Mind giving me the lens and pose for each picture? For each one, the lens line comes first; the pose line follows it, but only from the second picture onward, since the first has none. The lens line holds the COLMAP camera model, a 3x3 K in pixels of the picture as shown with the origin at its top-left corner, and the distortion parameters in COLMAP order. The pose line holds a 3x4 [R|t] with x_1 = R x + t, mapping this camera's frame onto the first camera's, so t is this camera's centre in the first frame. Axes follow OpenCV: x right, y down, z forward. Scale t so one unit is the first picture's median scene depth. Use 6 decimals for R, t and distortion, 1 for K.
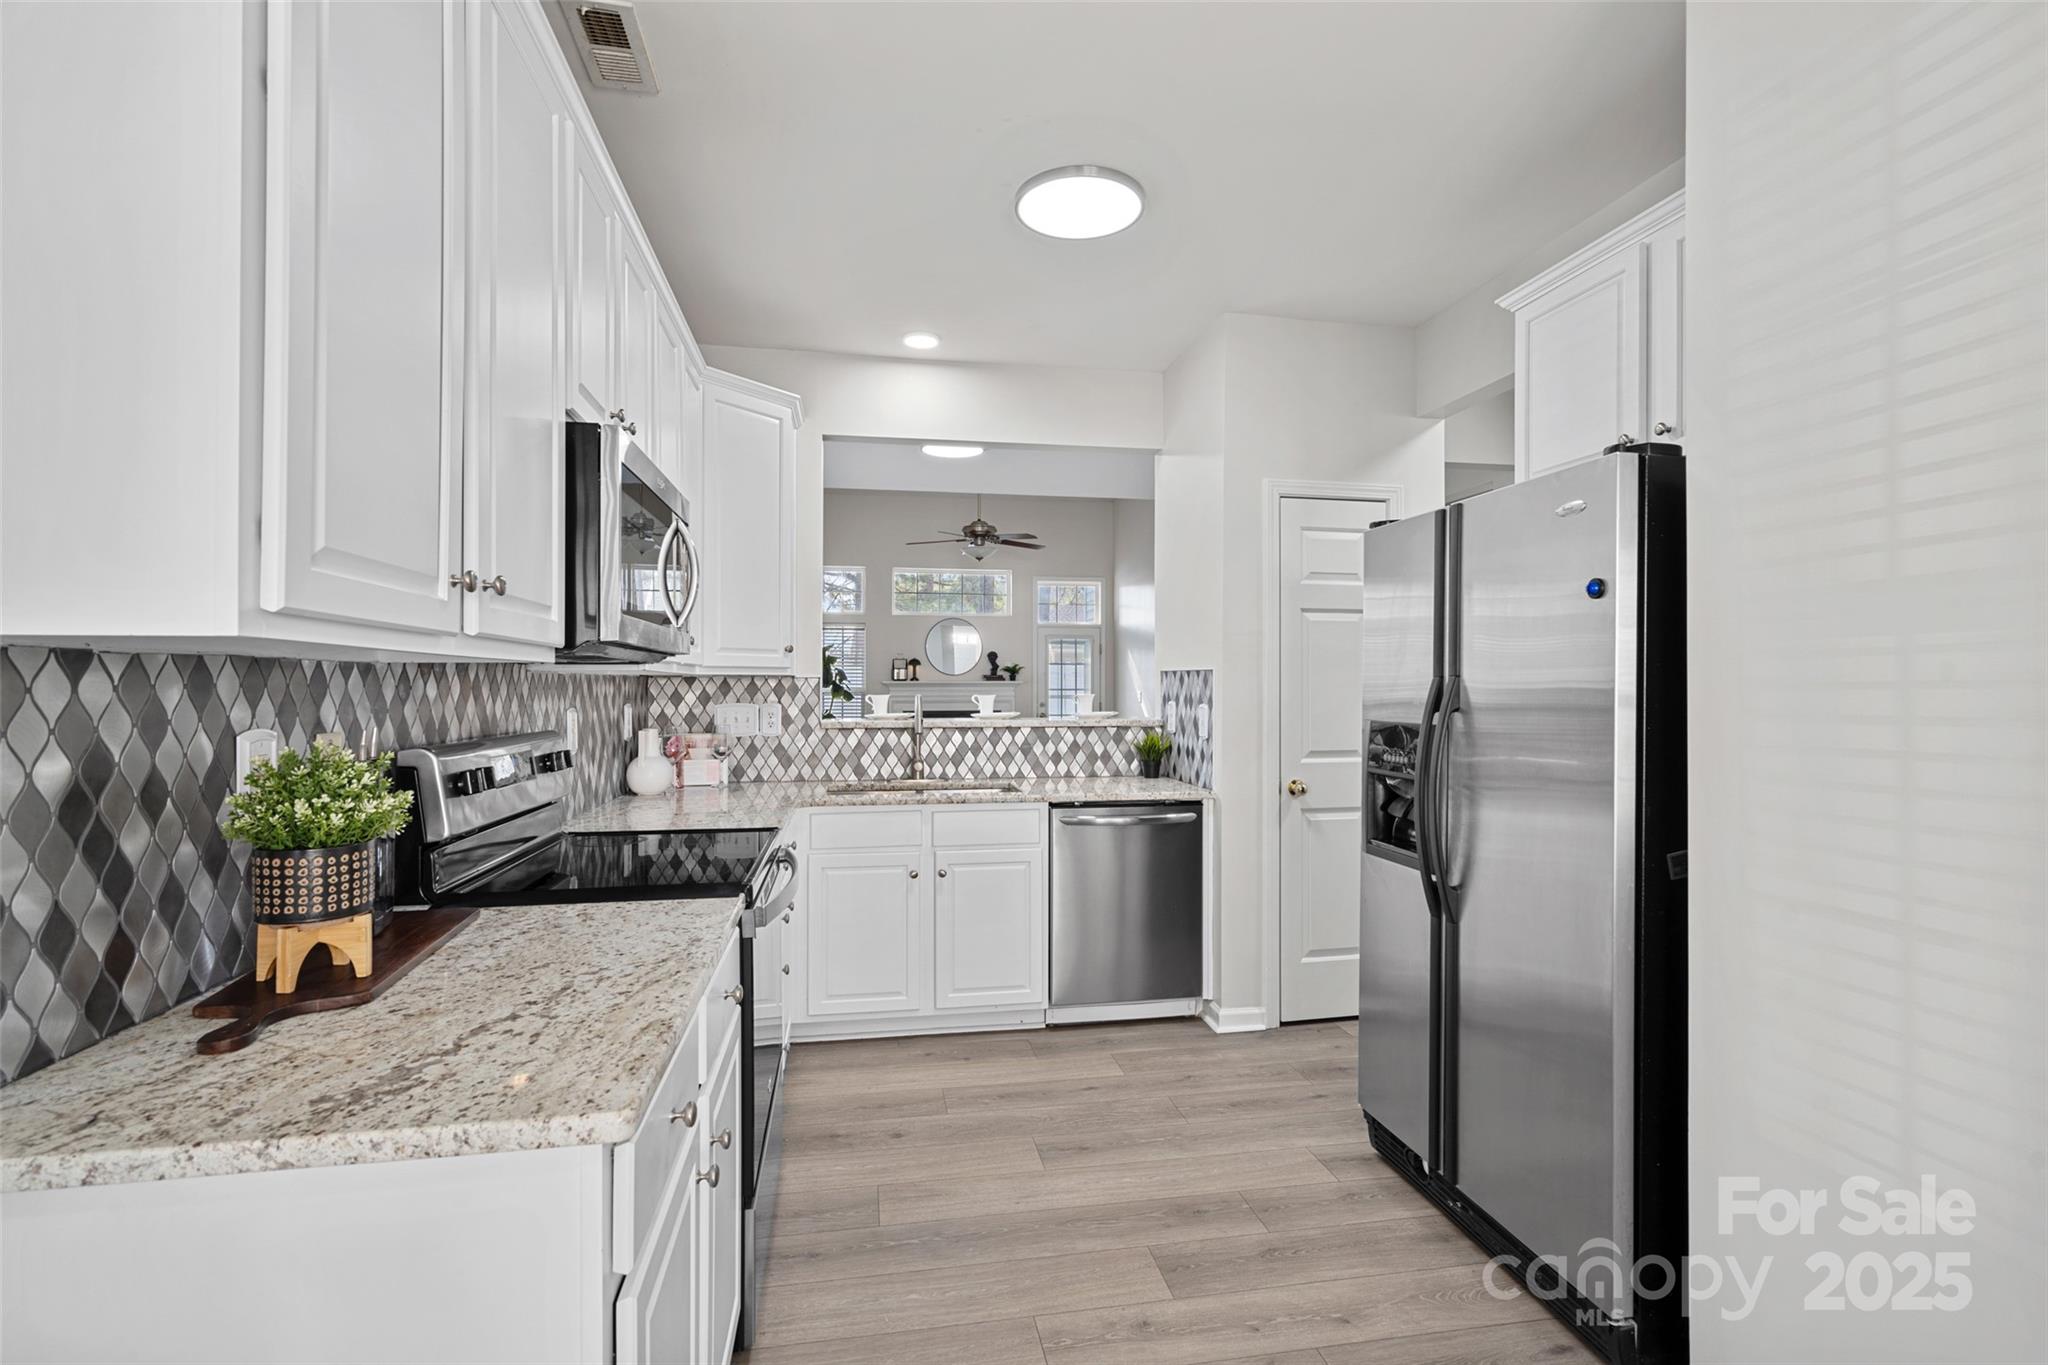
lens RADIAL K [[956.7, 0, 1037.5], [0, 956.7, 683.0], [0, 0, 1]] dist [-0.000451, 0.000446]
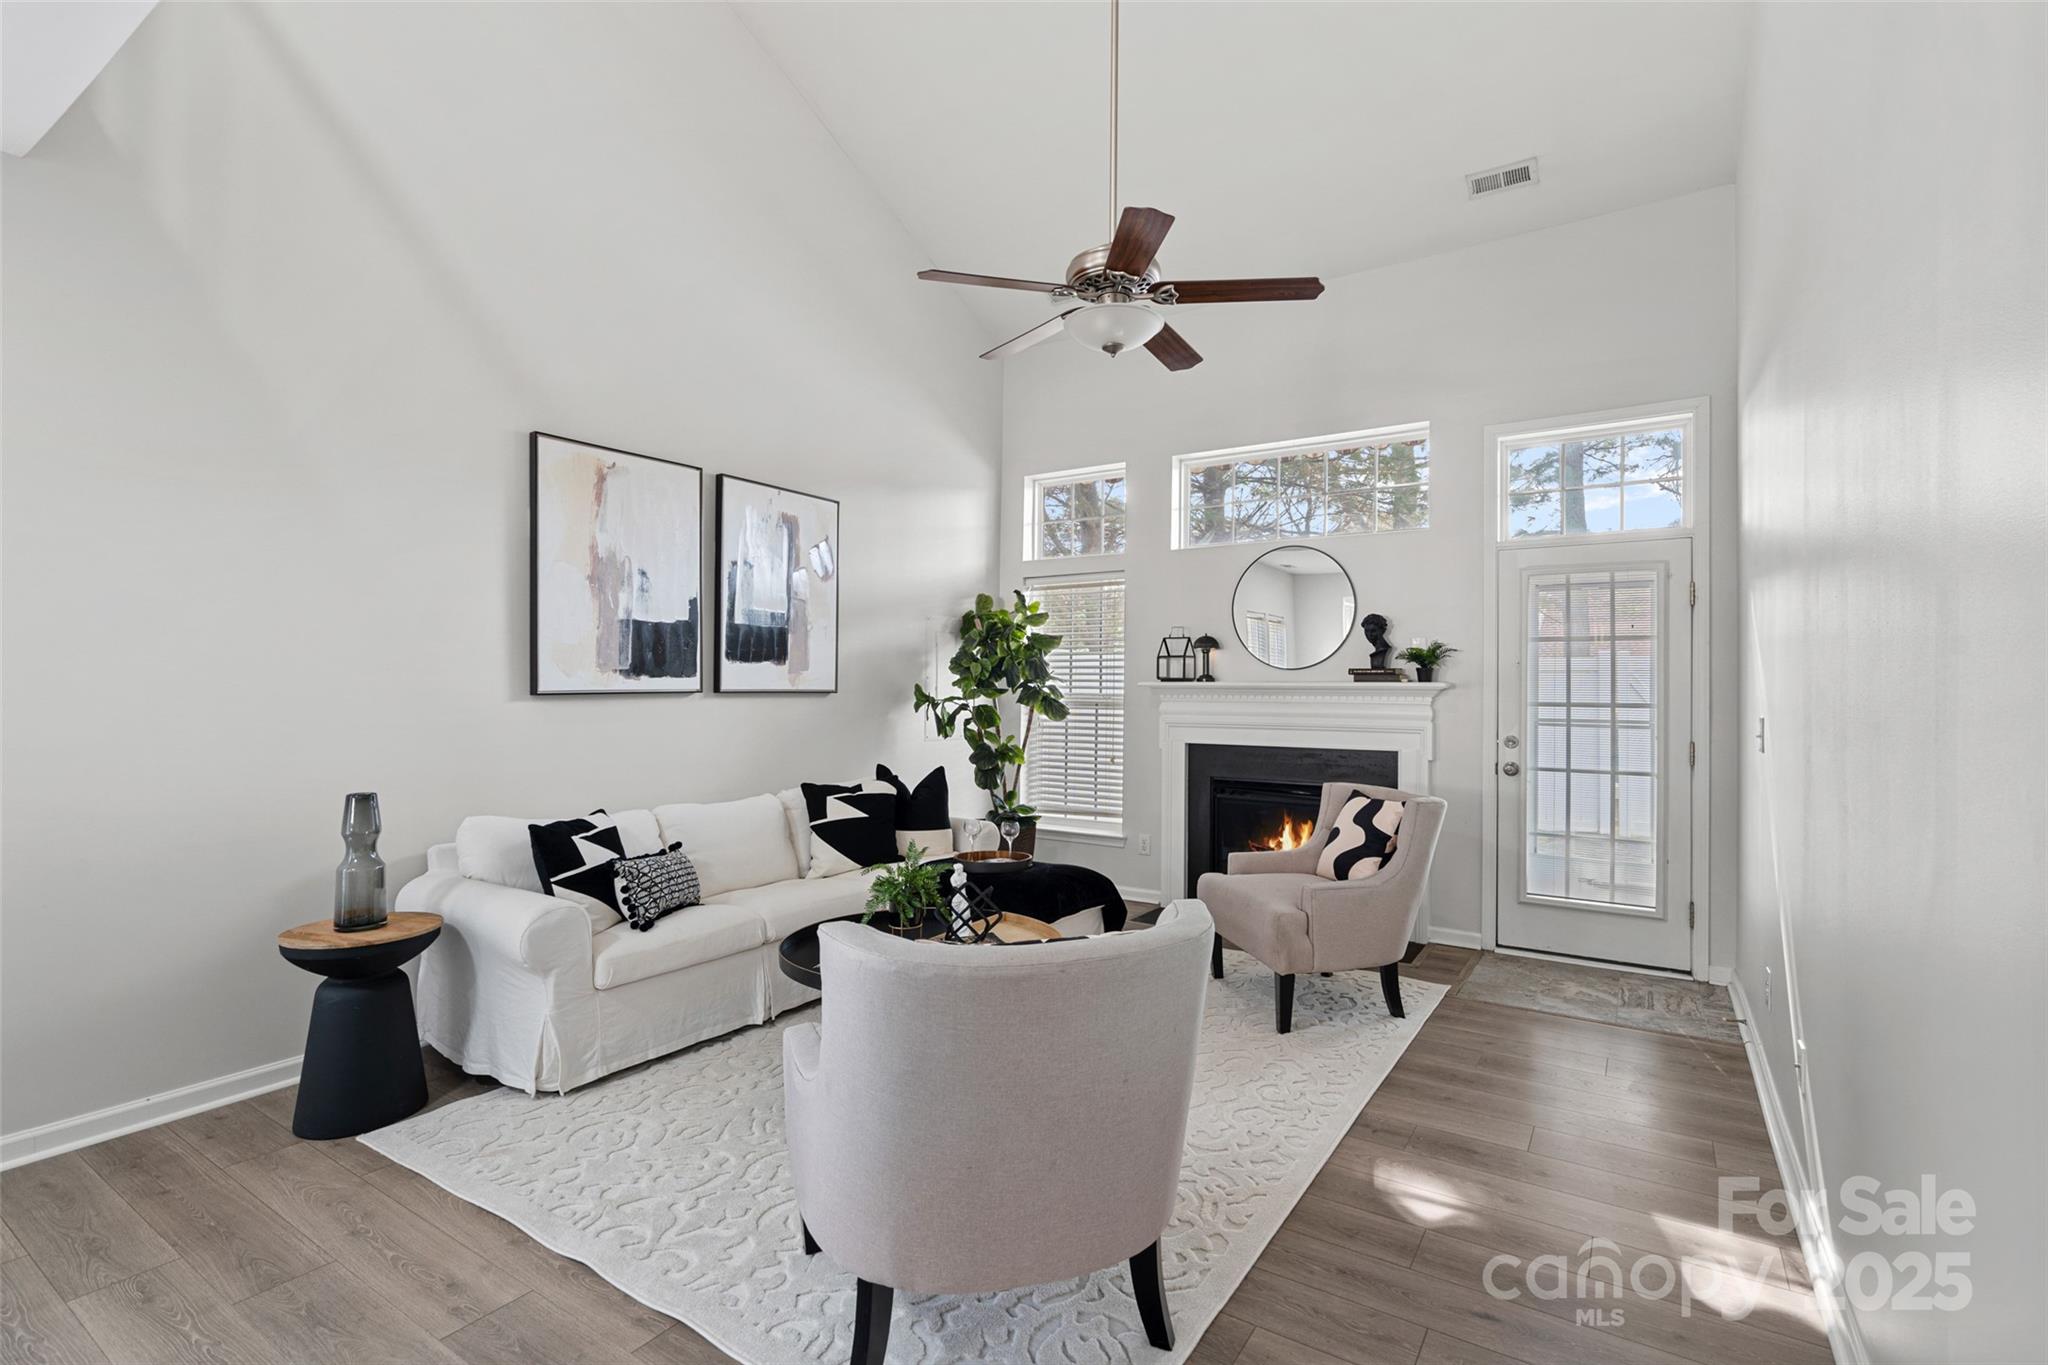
lens RADIAL K [[956.7, 0, 1037.5], [0, 956.7, 683.0], [0, 0, 1]] dist [-0.000451, 0.000446]
pose [[0.720740, 0.000975, -0.693204, 0.424813], [-0.005672, 0.999974, -0.004490, 0.002794], [0.693182, 0.007168, 0.720727, 1.747214]]
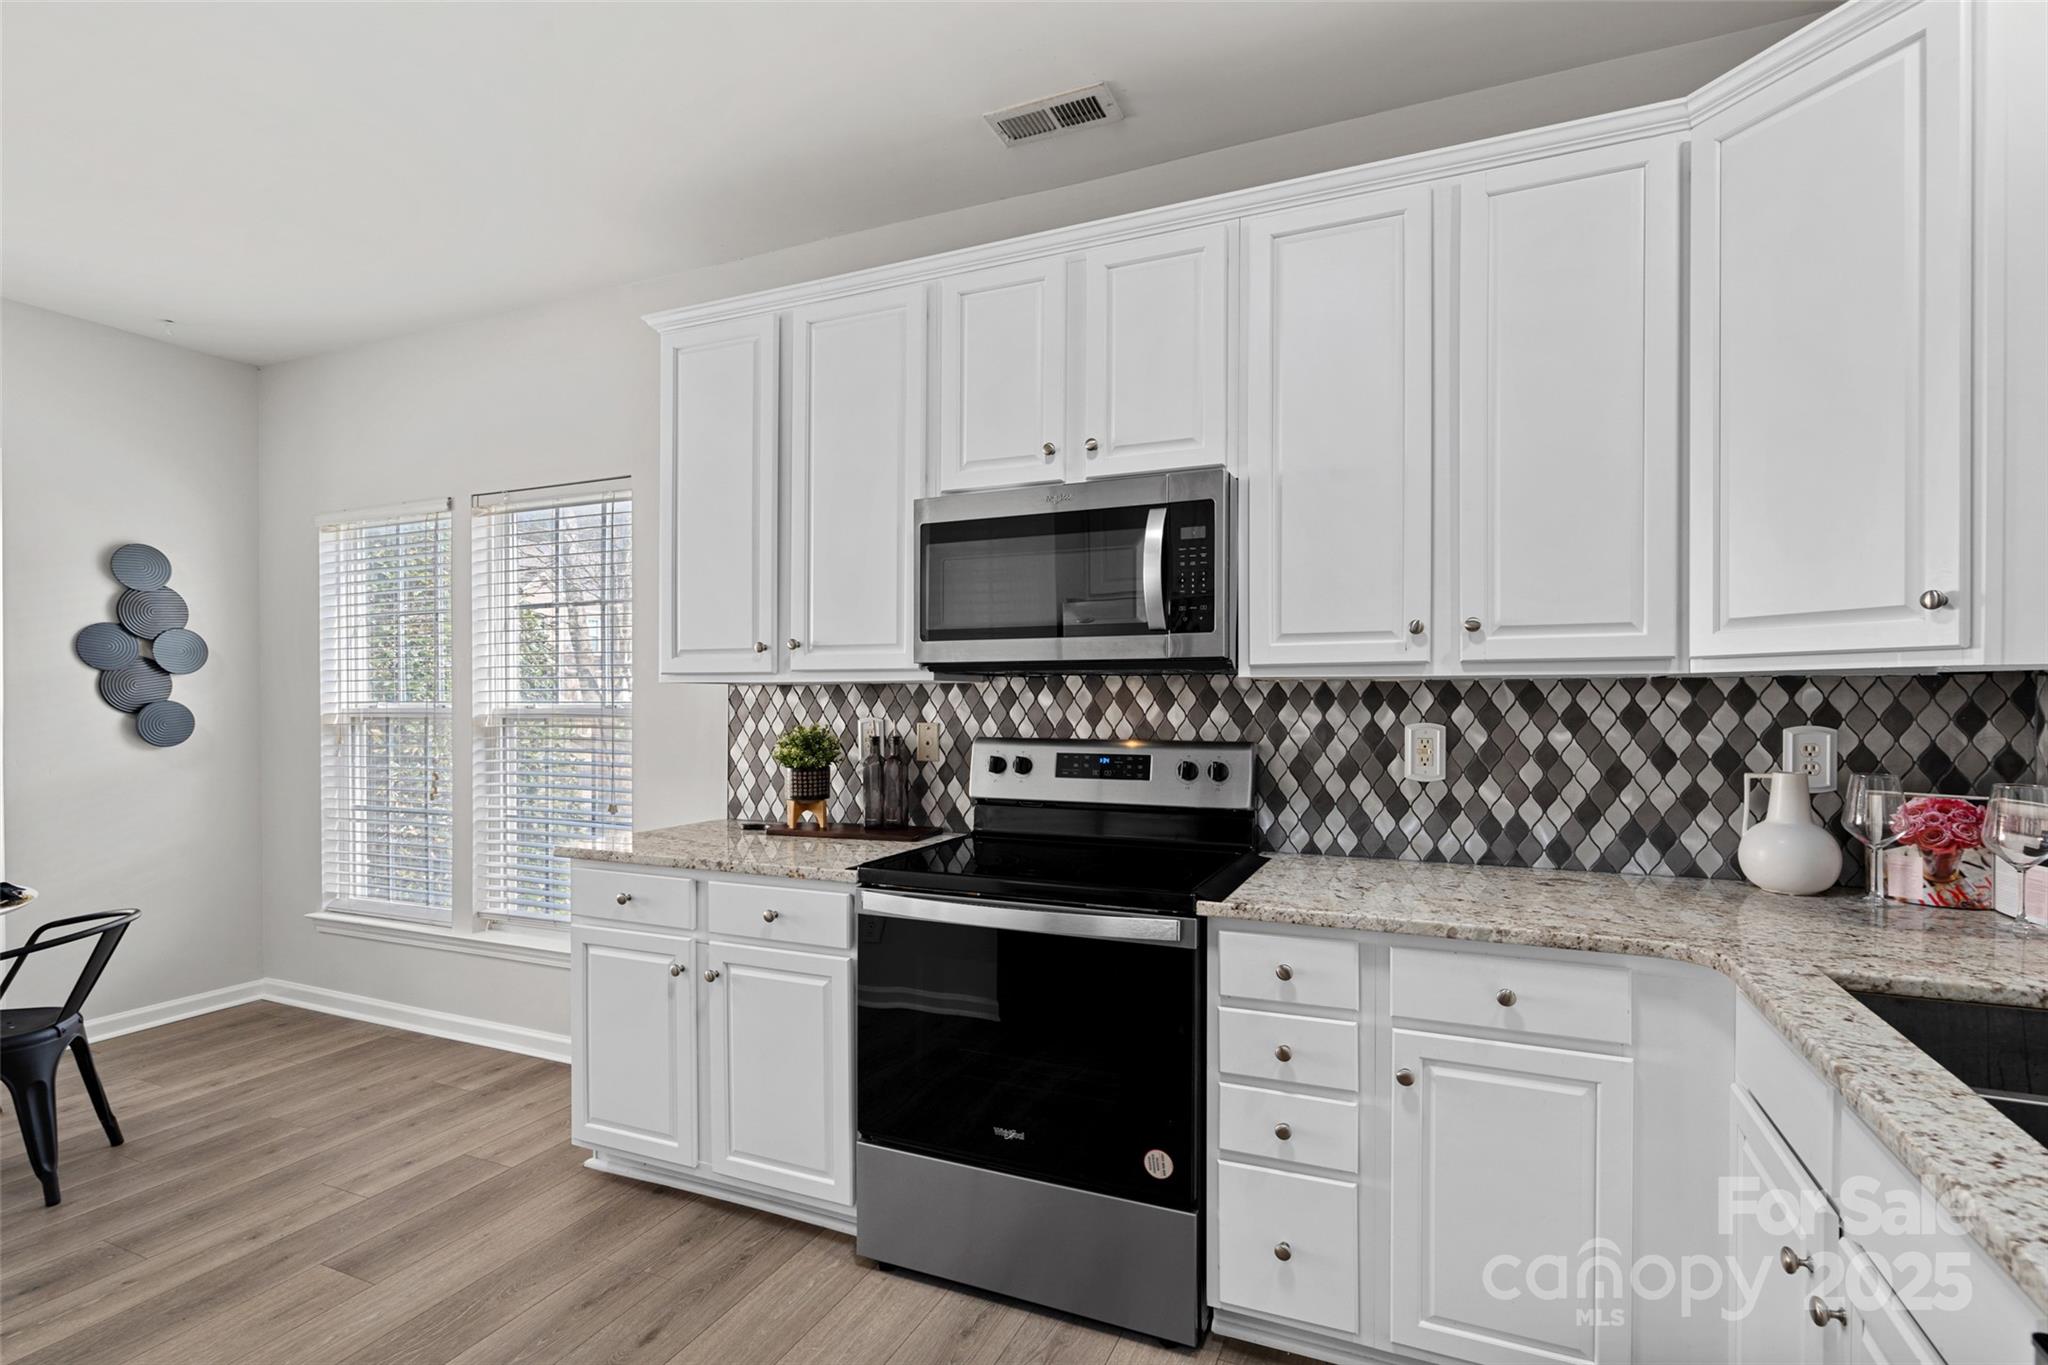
lens RADIAL K [[916.6, 0, 1015.4], [0, 916.6, 703.5], [0, 0, 1]] dist [-0.002805, 0.000011]
pose [[-0.549391, 0.003981, -0.835556, 0.247230], [0.003836, 0.999990, 0.002242, 0.004798], [0.835557, -0.001973, -0.549401, 0.820304]]
